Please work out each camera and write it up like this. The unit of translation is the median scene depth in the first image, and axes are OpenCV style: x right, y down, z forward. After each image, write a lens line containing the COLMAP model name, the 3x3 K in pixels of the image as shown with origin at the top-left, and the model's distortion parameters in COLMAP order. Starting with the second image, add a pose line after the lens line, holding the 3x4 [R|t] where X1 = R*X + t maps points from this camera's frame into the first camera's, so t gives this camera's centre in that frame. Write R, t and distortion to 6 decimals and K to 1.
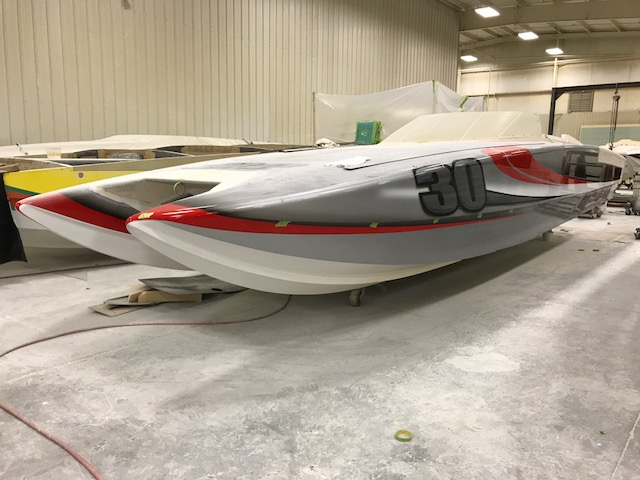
lens RADIAL K [[534.2, 0, 320.0], [0, 534.2, 240.0], [0, 0, 1]] dist [0.000409, 0.001347]
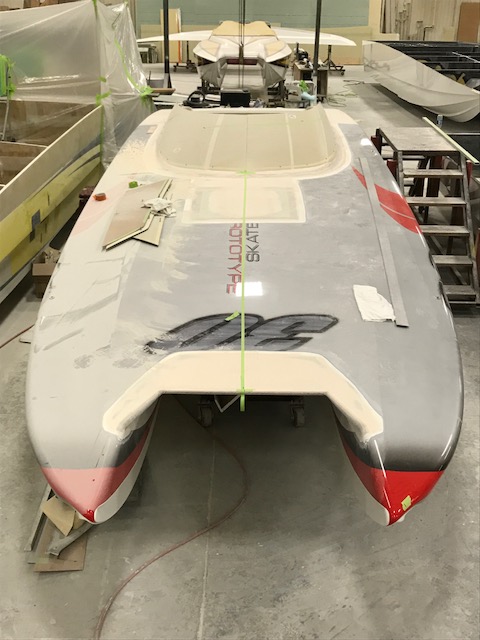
lens RADIAL K [[780.2, 0, 240.0], [0, 780.2, 320.0], [0, 0, 1]] dist [0.016831, -0.029523]
pose [[0.776631, -0.259632, 0.573965, -0.808820], [0.096261, 0.949330, 0.299177, -0.500272], [-0.622557, -0.177100, 0.762272, 0.167365]]
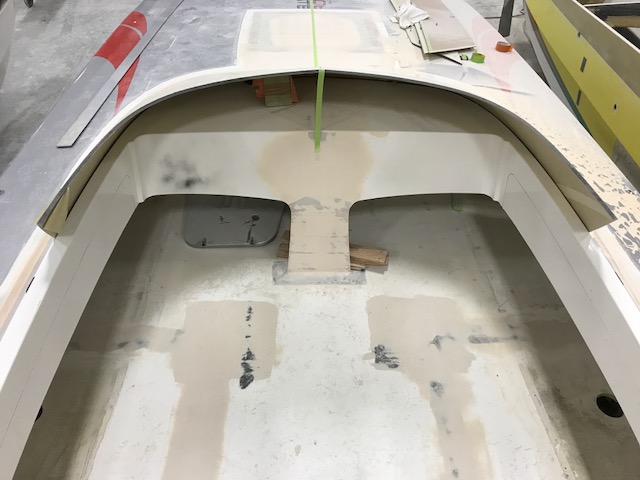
lens RADIAL K [[534.2, 0, 320.0], [0, 534.2, 240.0], [0, 0, 1]] dist [0.000409, 0.001347]
pose [[-0.748860, 0.442779, -0.493107, 0.762974], [-0.114115, 0.646792, 0.754081, -0.694369], [0.652829, 0.620972, -0.433829, 2.031880]]
